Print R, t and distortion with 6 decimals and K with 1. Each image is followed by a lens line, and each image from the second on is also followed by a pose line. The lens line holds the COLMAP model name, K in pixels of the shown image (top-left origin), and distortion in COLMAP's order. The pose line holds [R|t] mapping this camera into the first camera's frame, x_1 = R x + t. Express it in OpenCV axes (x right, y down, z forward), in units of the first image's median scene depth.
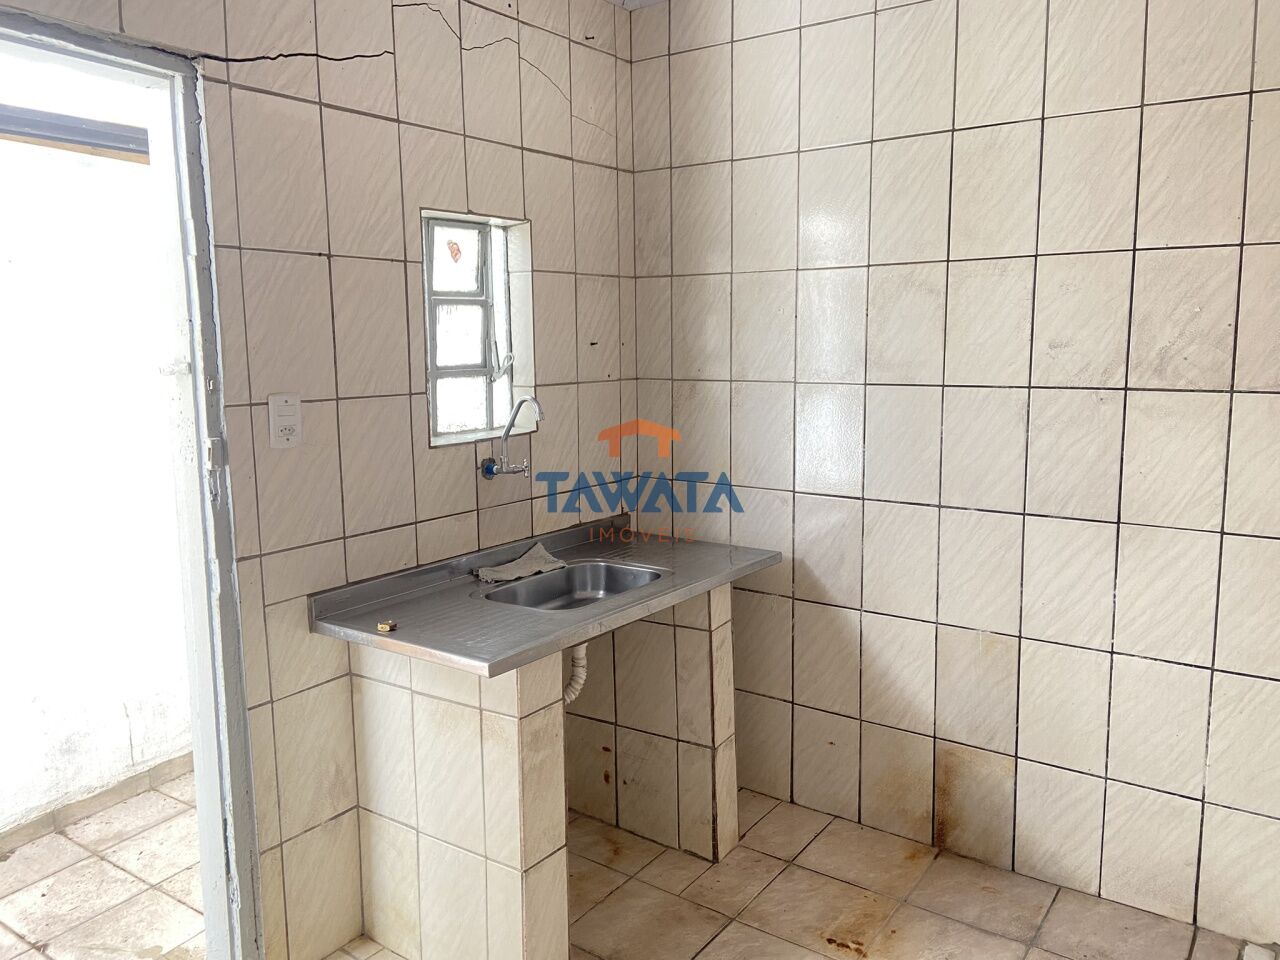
lens RADIAL K [[952.8, 0, 637.3], [0, 952.8, 453.1], [0, 0, 1]] dist [0.099305, -0.124100]
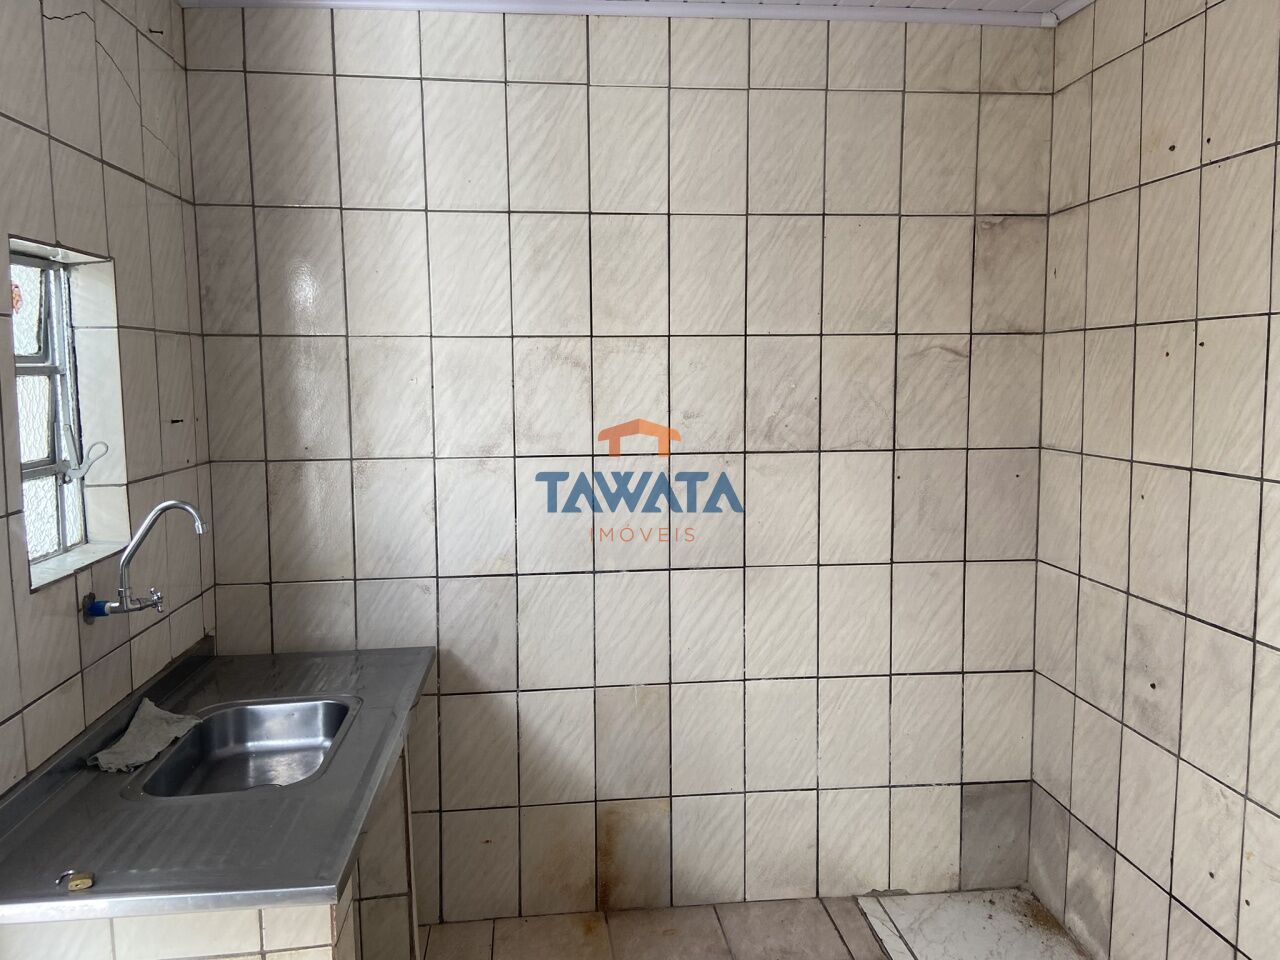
lens RADIAL K [[952.8, 0, 623.3], [0, 952.8, 453.5], [0, 0, 1]] dist [0.099305, -0.124100]
pose [[0.747036, -0.053533, 0.662624, -0.337047], [0.082454, 0.996517, -0.012450, -0.056878], [-0.659650, 0.063937, 0.748848, 0.211918]]
